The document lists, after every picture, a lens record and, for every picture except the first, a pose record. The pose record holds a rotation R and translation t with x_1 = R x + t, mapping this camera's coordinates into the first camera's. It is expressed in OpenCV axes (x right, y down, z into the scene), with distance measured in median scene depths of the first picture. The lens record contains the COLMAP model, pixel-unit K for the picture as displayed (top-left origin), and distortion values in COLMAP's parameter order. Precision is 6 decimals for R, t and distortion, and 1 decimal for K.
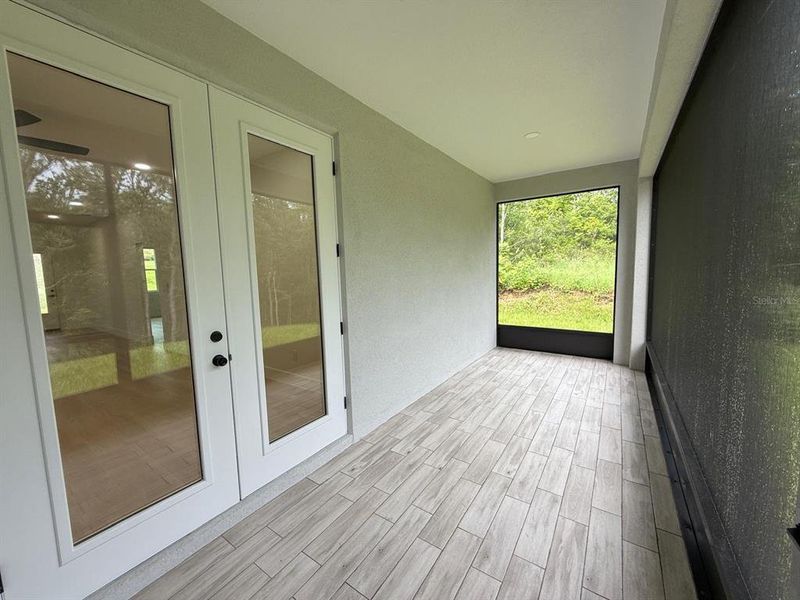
lens RADIAL K [[319.2, 0, 395.7], [0, 319.2, 299.6], [0, 0, 1]] dist [-0.001200, -0.000284]
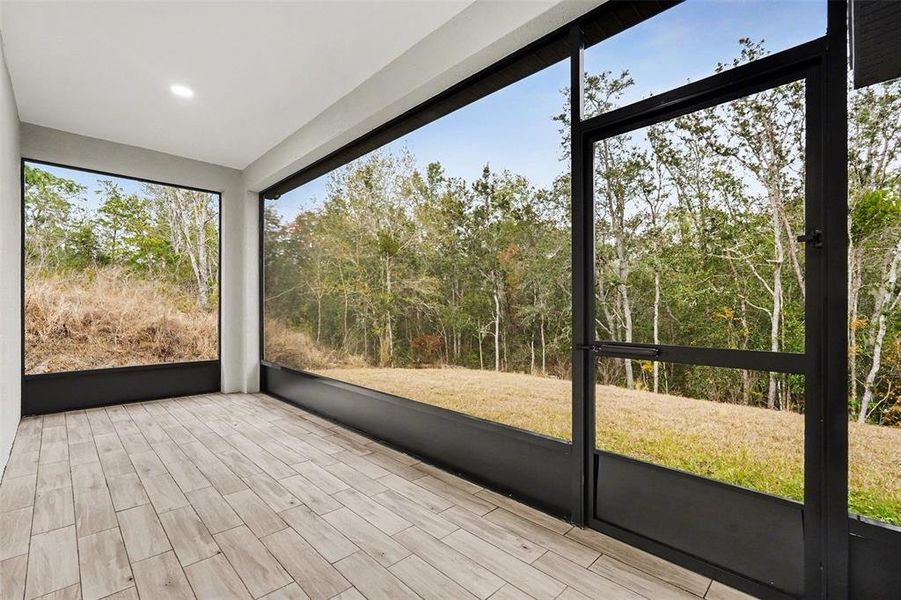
lens RADIAL K [[405.4, 0, 440.6], [0, 405.4, 301.9], [0, 0, 1]] dist [-0.000585, 0.000024]
pose [[0.195728, 0.039448, 0.979864, -0.488041], [0.086990, 0.994553, -0.057416, 0.116889], [-0.976792, 0.096477, 0.191230, 0.341136]]
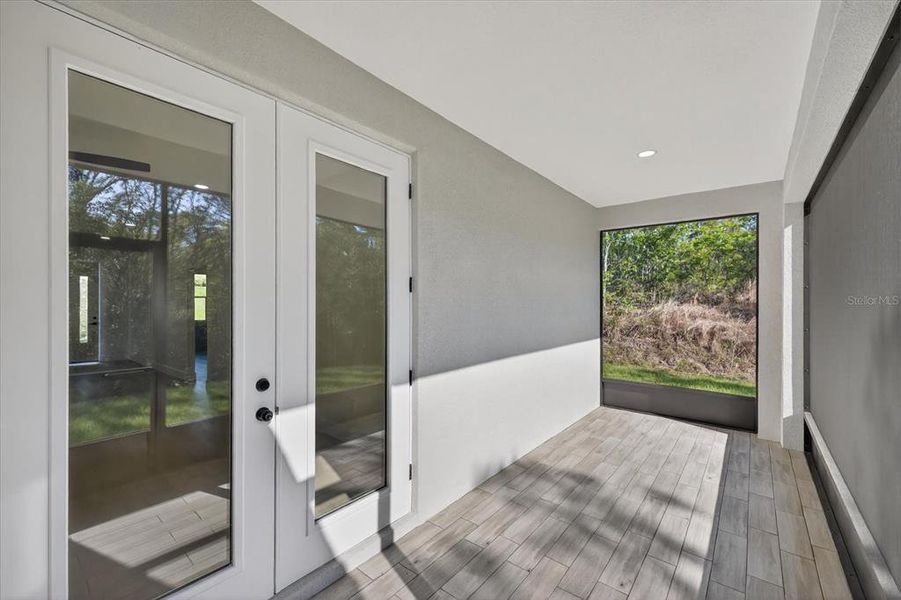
lens RADIAL K [[376.6, 0, 443.8], [0, 376.6, 300.6], [0, 0, 1]] dist [-0.001488, -0.000002]
pose [[0.996337, 0.029560, -0.080241, -0.009117], [-0.037607, 0.994204, -0.100714, -0.013075], [0.076799, 0.103362, 0.991674, 0.020185]]
